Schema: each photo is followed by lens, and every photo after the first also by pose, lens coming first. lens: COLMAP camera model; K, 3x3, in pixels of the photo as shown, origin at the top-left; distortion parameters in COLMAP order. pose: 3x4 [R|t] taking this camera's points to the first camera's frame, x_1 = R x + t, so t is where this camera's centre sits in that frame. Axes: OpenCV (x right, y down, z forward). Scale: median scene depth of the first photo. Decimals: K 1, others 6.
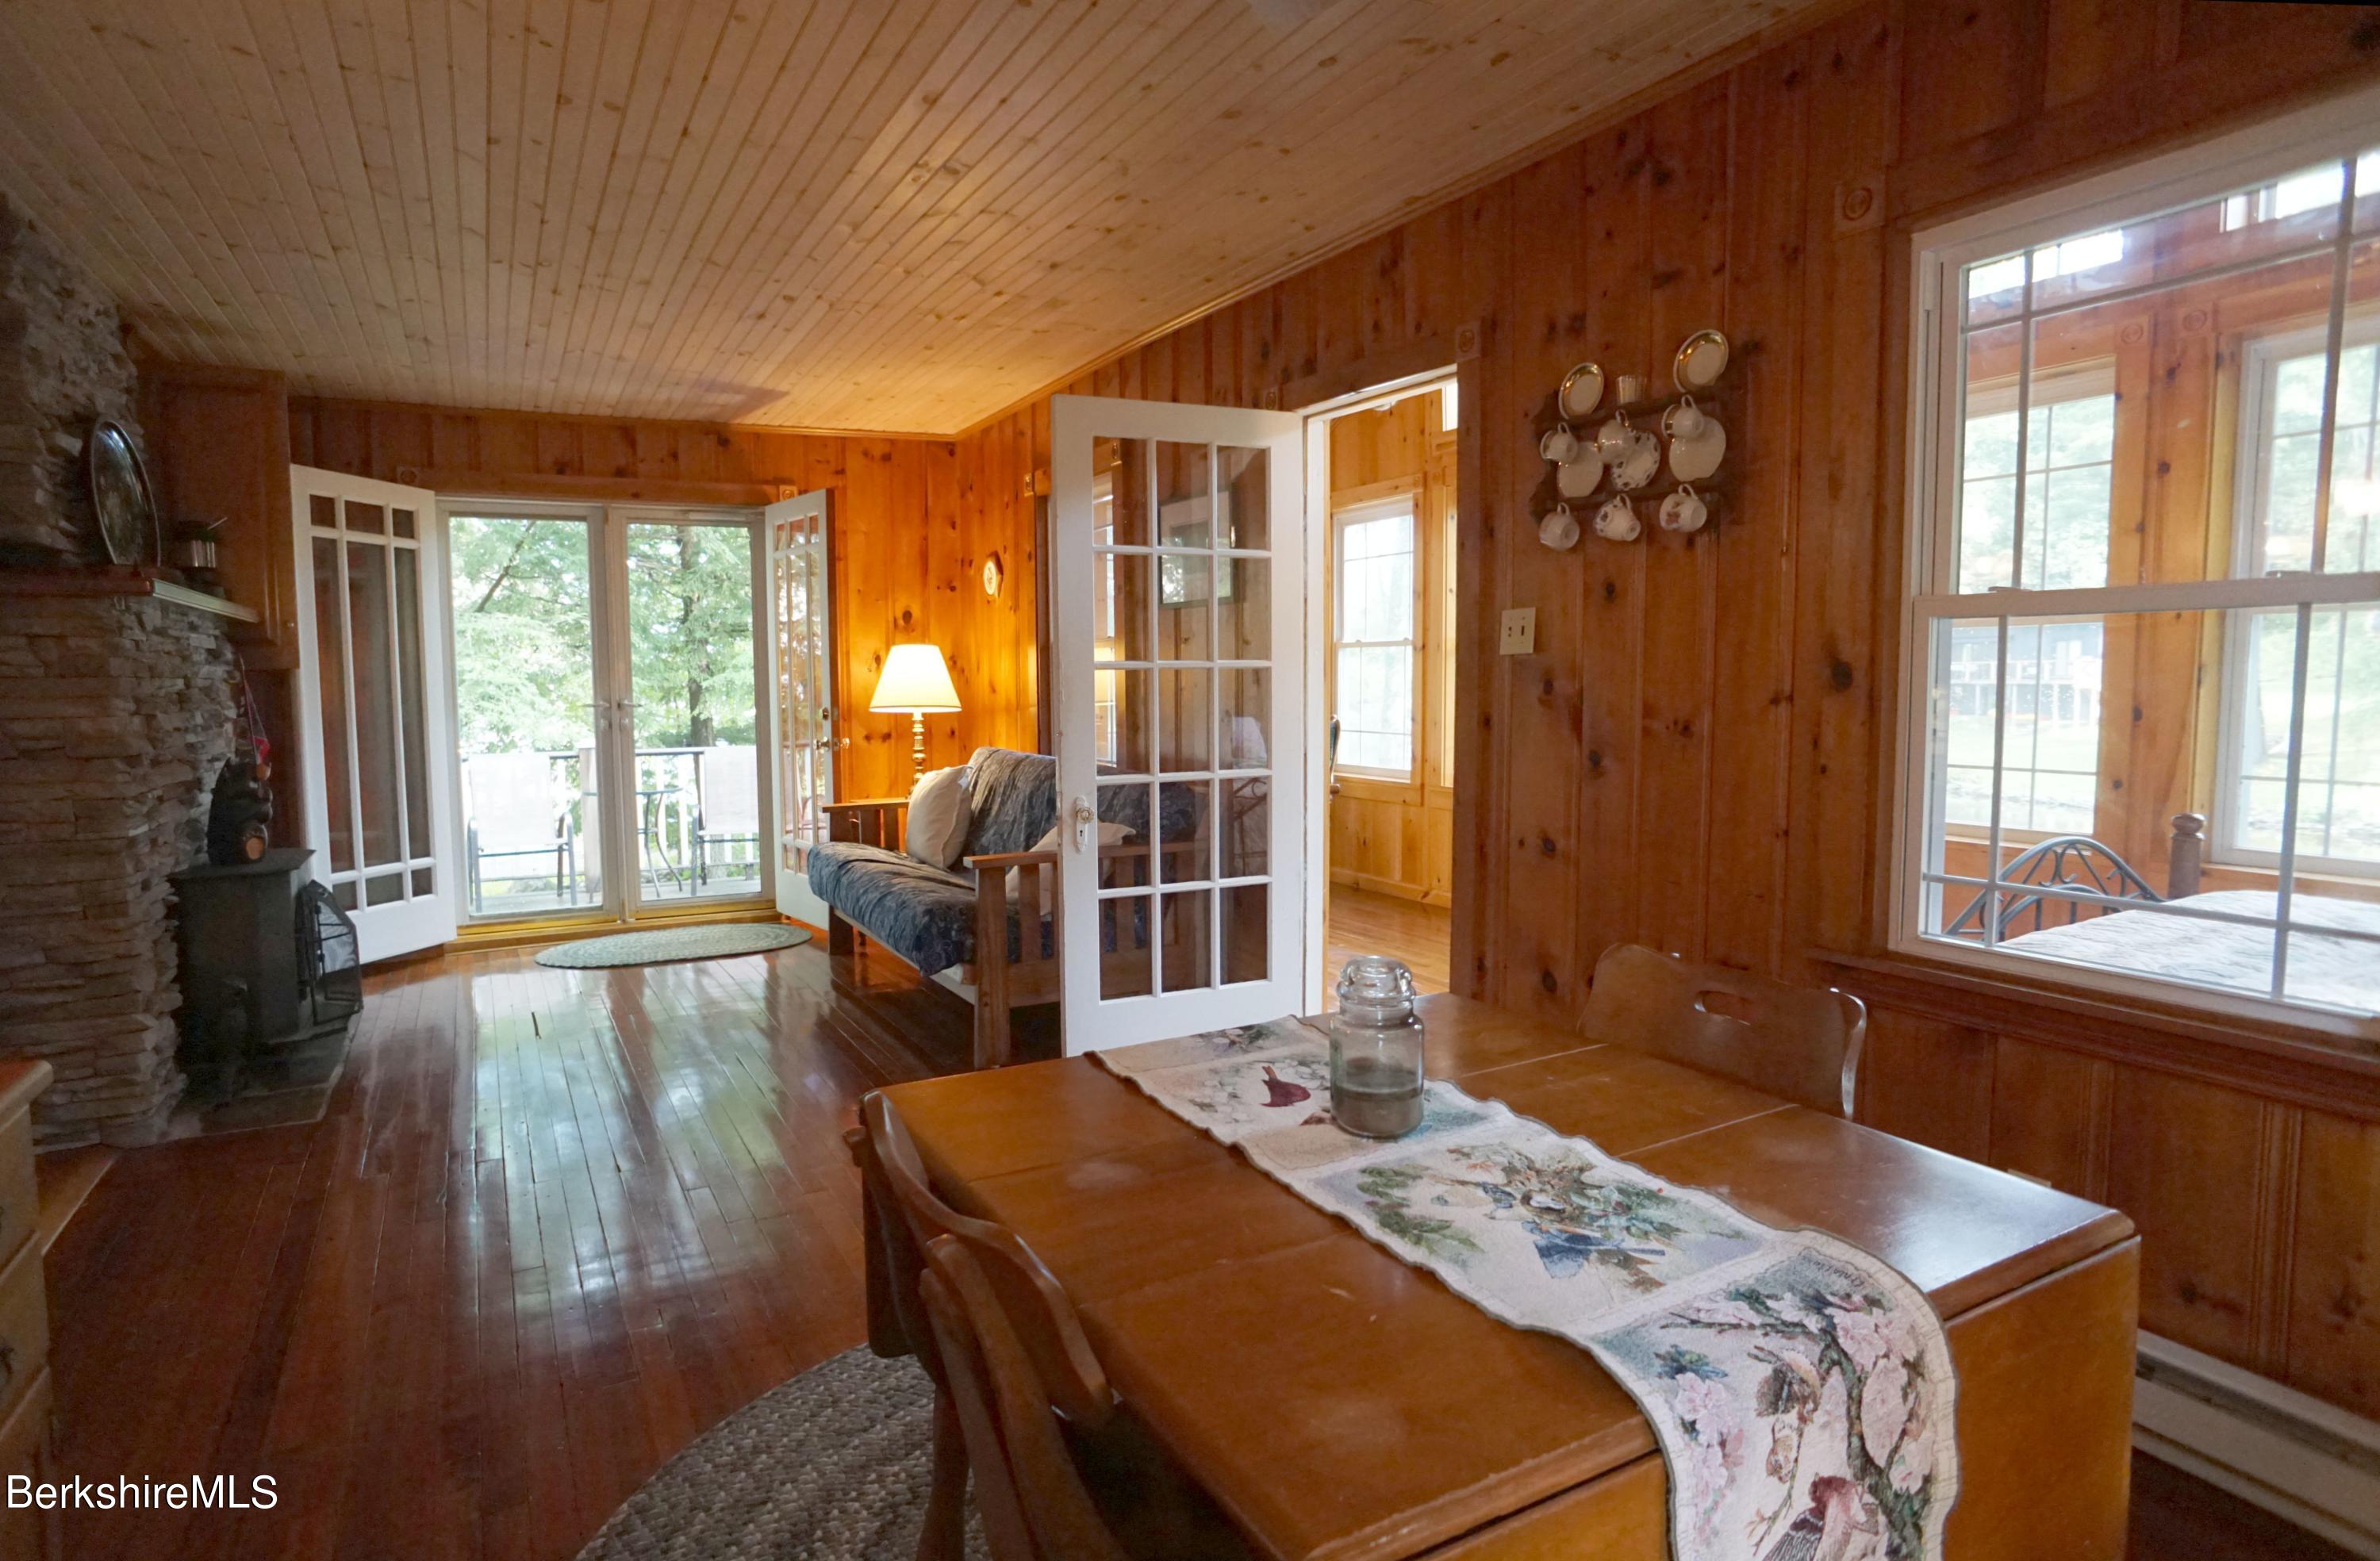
lens RADIAL K [[1287.6, 0, 1179.9], [0, 1287.6, 780.3], [0, 0, 1]] dist [-0.070665, 0.048252]
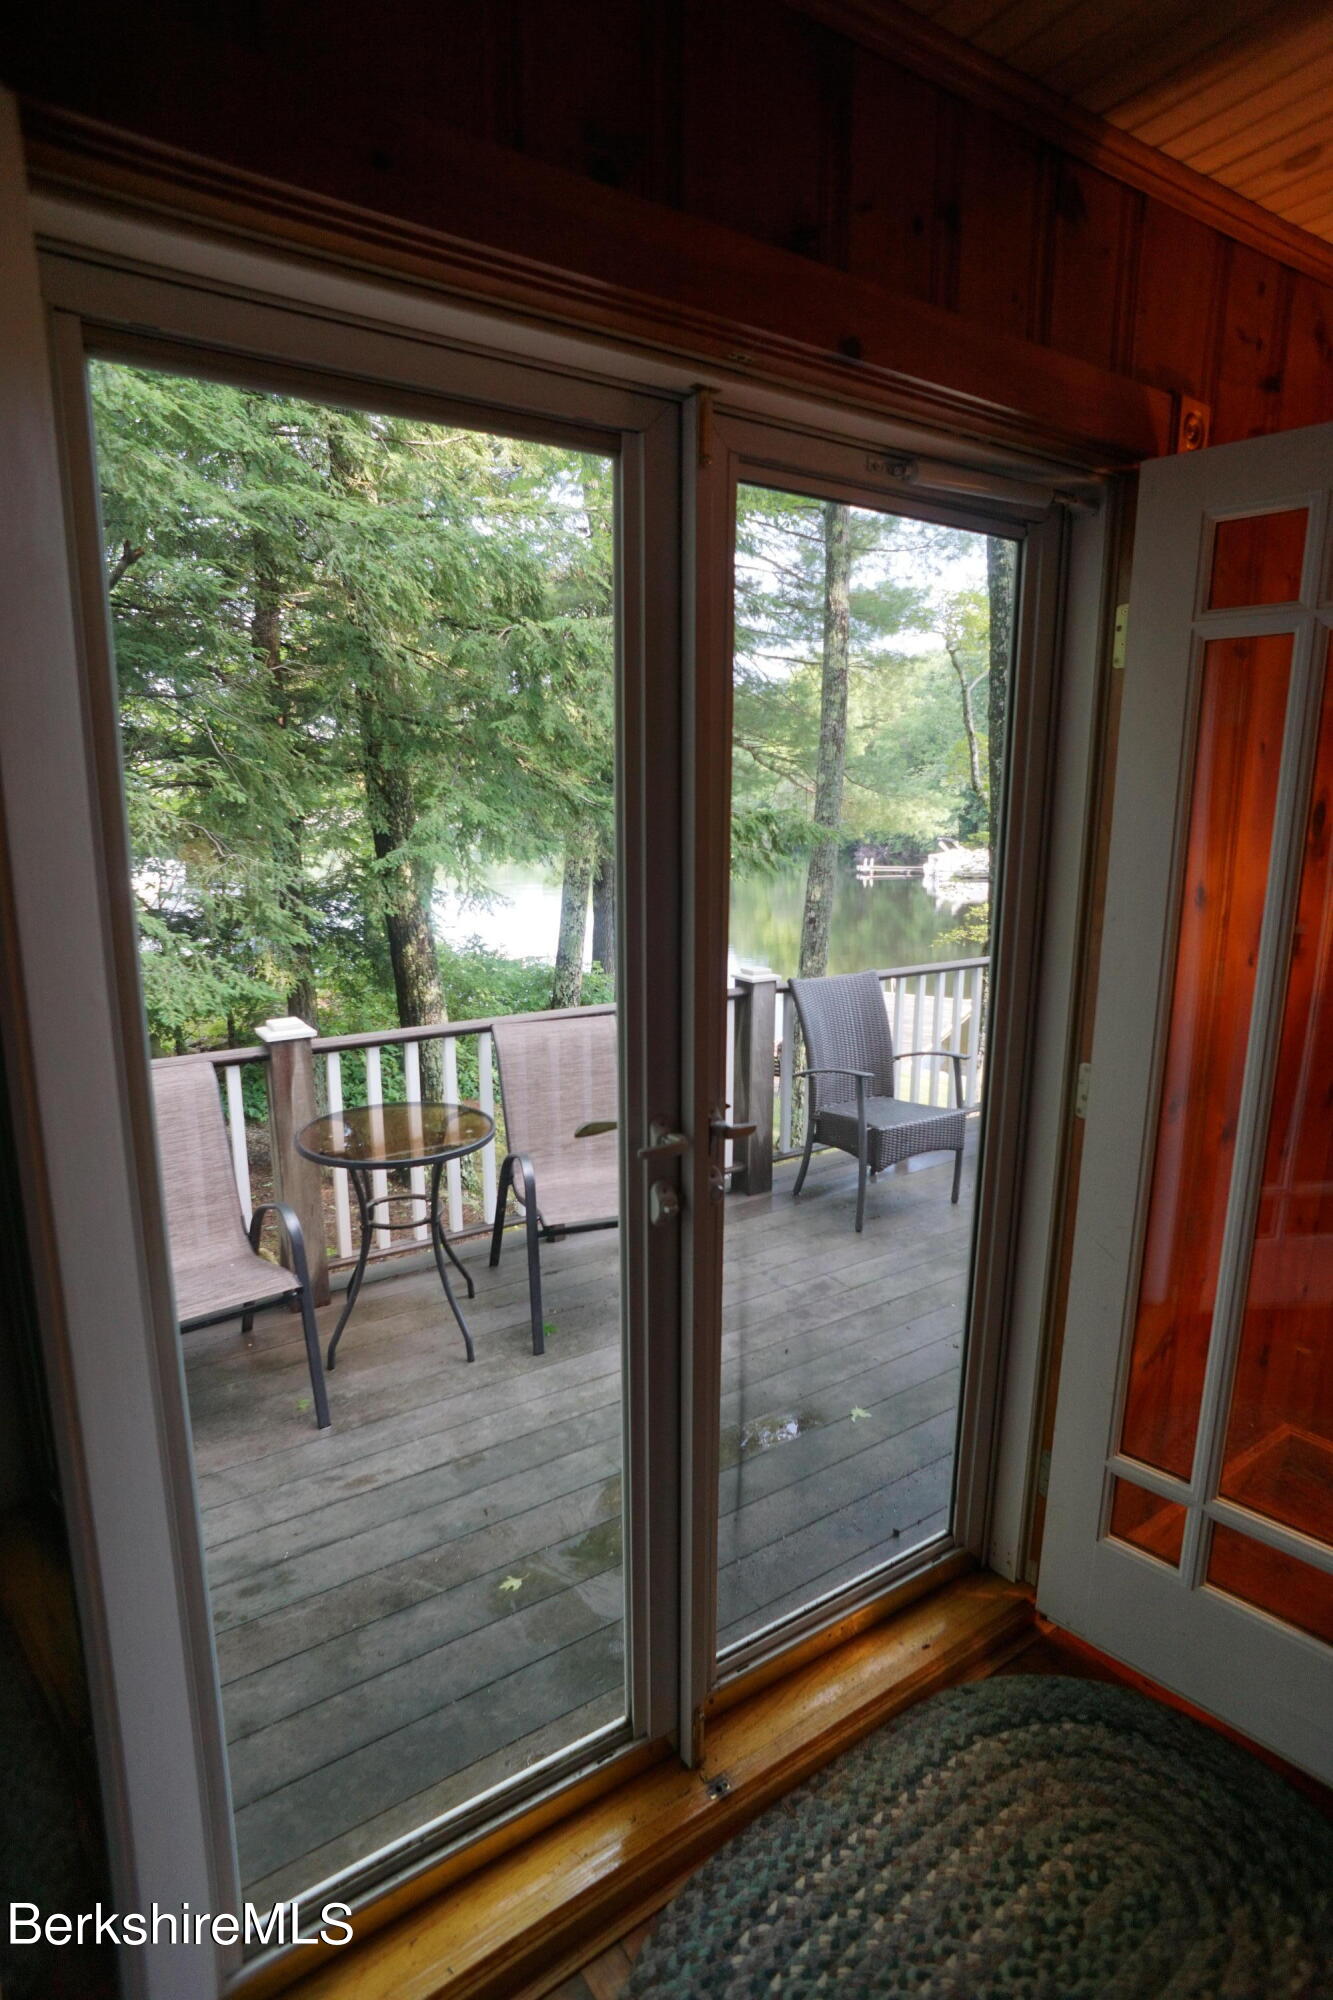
lens RADIAL K [[1055.6, 0, 669.7], [0, 1055.6, 1005.9], [0, 0, 1]] dist [-0.083348, 0.054503]
pose [[0.994634, -0.008596, 0.103098, -0.534342], [-0.003584, 0.993081, 0.117380, -0.130830], [-0.103393, -0.117120, 0.987721, 0.866880]]
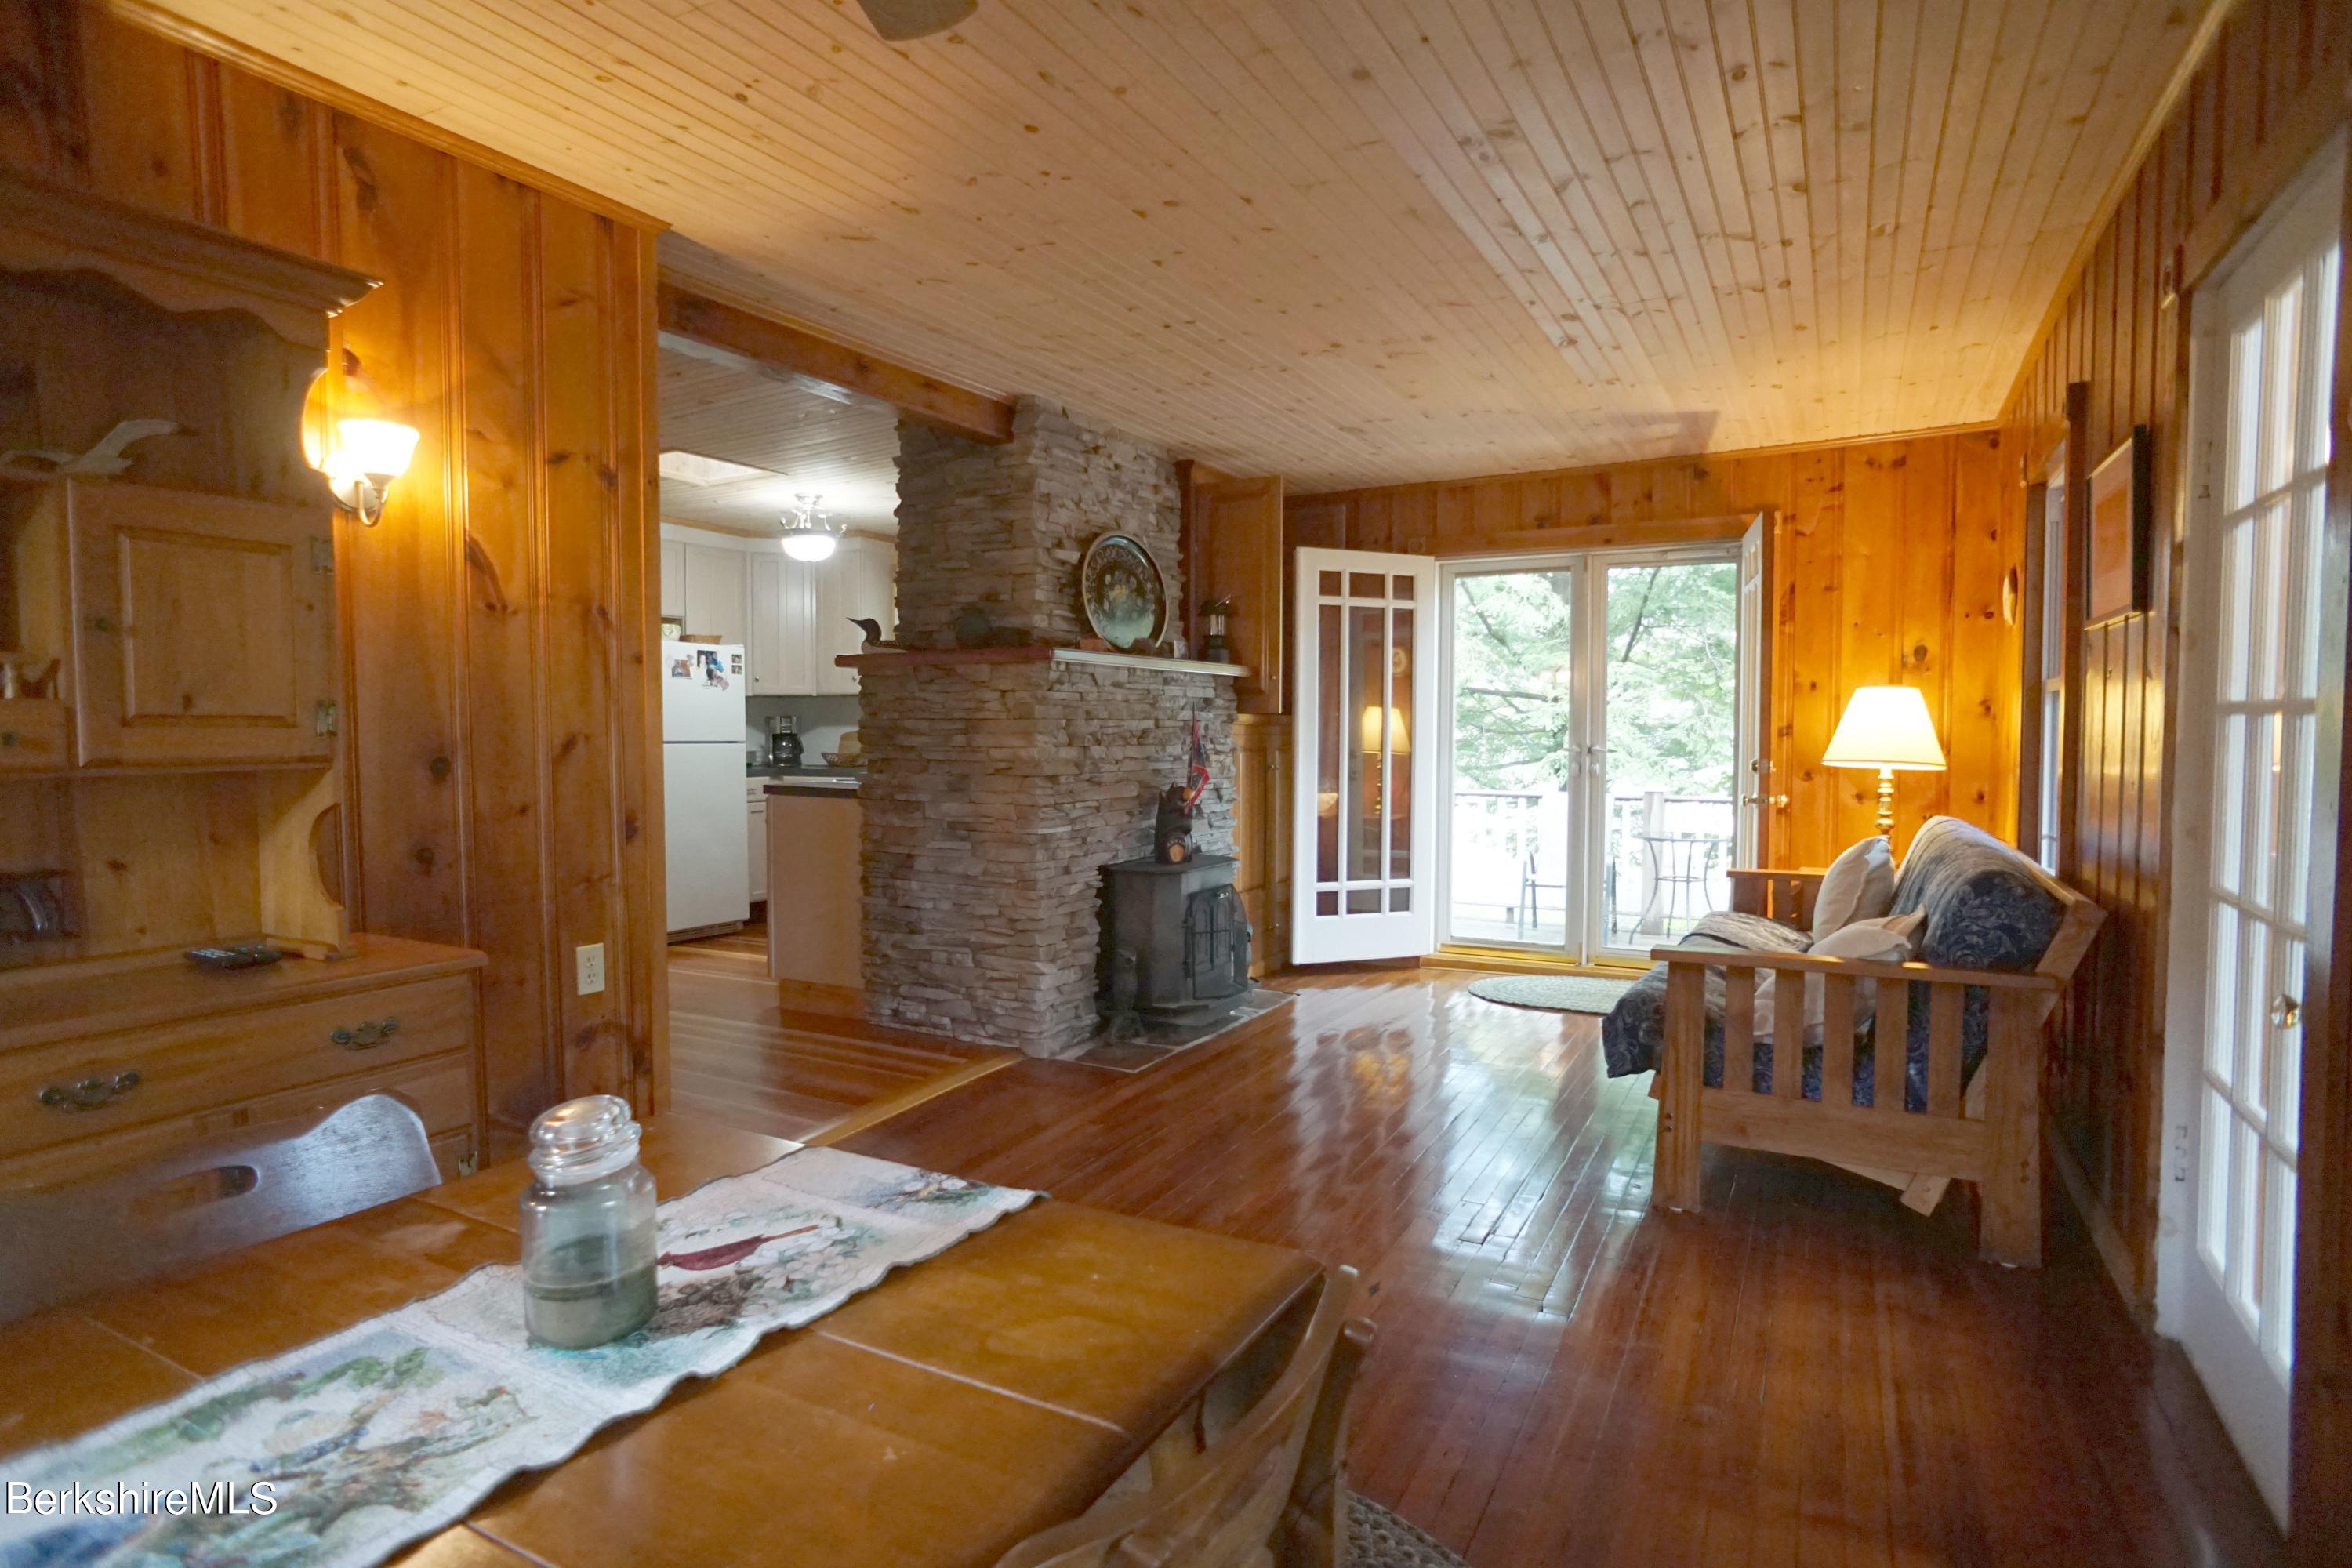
lens RADIAL K [[1241.4, 0, 1168.8], [0, 1241.4, 779.5], [0, 0, 1]] dist [-0.083348, 0.054503]
pose [[0.533919, 0.043587, -0.844411, 0.230979], [-0.072749, 0.997335, 0.005481, -0.019227], [0.842400, 0.058504, 0.535668, 0.223615]]
